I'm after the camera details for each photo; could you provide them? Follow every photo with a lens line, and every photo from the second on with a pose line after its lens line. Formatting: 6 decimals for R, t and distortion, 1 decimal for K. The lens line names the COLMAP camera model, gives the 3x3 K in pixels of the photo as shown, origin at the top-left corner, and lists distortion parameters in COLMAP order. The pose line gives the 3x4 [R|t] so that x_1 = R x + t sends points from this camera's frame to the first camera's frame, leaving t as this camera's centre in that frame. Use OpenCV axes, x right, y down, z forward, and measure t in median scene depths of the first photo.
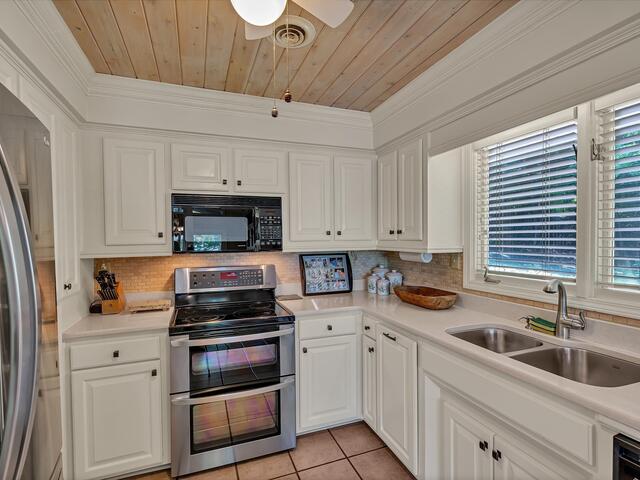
lens RADIAL K [[324.3, 0, 320.9], [0, 324.3, 242.3], [0, 0, 1]] dist [-0.008213, 0.004718]
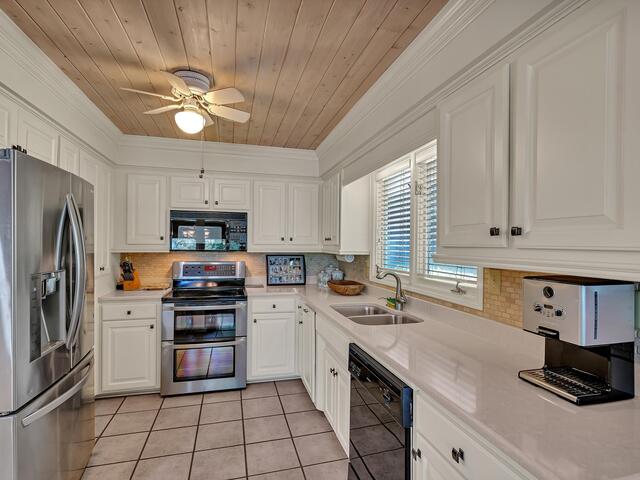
lens RADIAL K [[324.3, 0, 314.0], [0, 324.3, 243.2], [0, 0, 1]] dist [-0.008213, 0.004718]
pose [[0.993868, 0.020045, -0.108742, 0.357214], [-0.021964, 0.999623, -0.016481, 0.010032], [0.108371, 0.018769, 0.993933, -0.398106]]
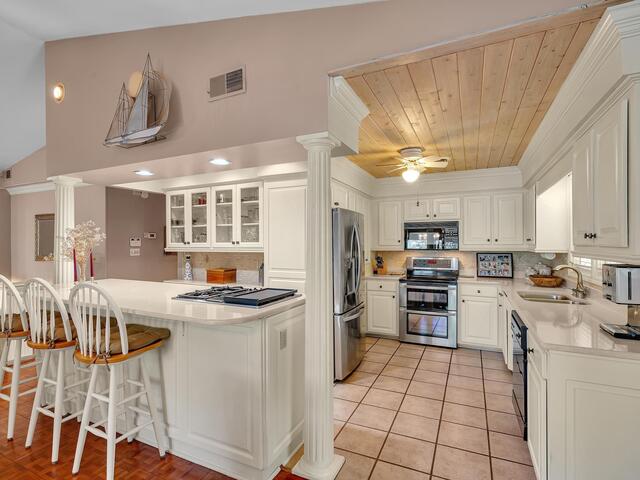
lens RADIAL K [[324.3, 0, 319.3], [0, 324.3, 242.4], [0, 0, 1]] dist [-0.008213, 0.004718]
pose [[0.690217, 0.005603, -0.723581, 0.761838], [-0.014046, 0.999885, -0.005656, 0.006260], [0.723467, 0.014068, 0.690216, -0.975362]]
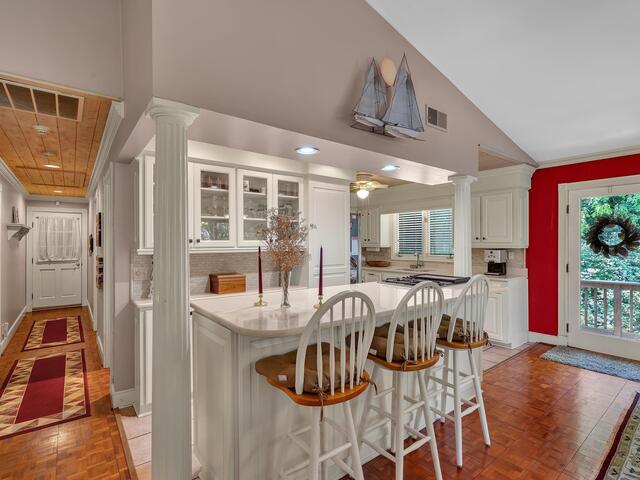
lens RADIAL K [[324.3, 0, 317.0], [0, 324.3, 239.5], [0, 0, 1]] dist [-0.008213, 0.004718]
pose [[0.958863, 0.011268, 0.283647, -1.027725], [-0.004908, 0.999721, -0.023123, 0.032490], [-0.283828, 0.020780, 0.958650, -1.608365]]
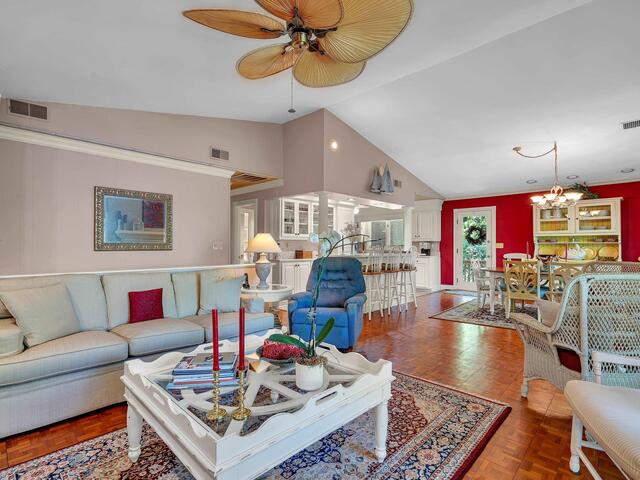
lens RADIAL K [[324.3, 0, 318.5], [0, 324.3, 239.9], [0, 0, 1]] dist [-0.008213, 0.004718]
pose [[0.907383, 0.021209, 0.419769, -2.197232], [-0.007860, 0.999408, -0.033504, 0.160502], [-0.420231, 0.027101, 0.907012, -3.007242]]
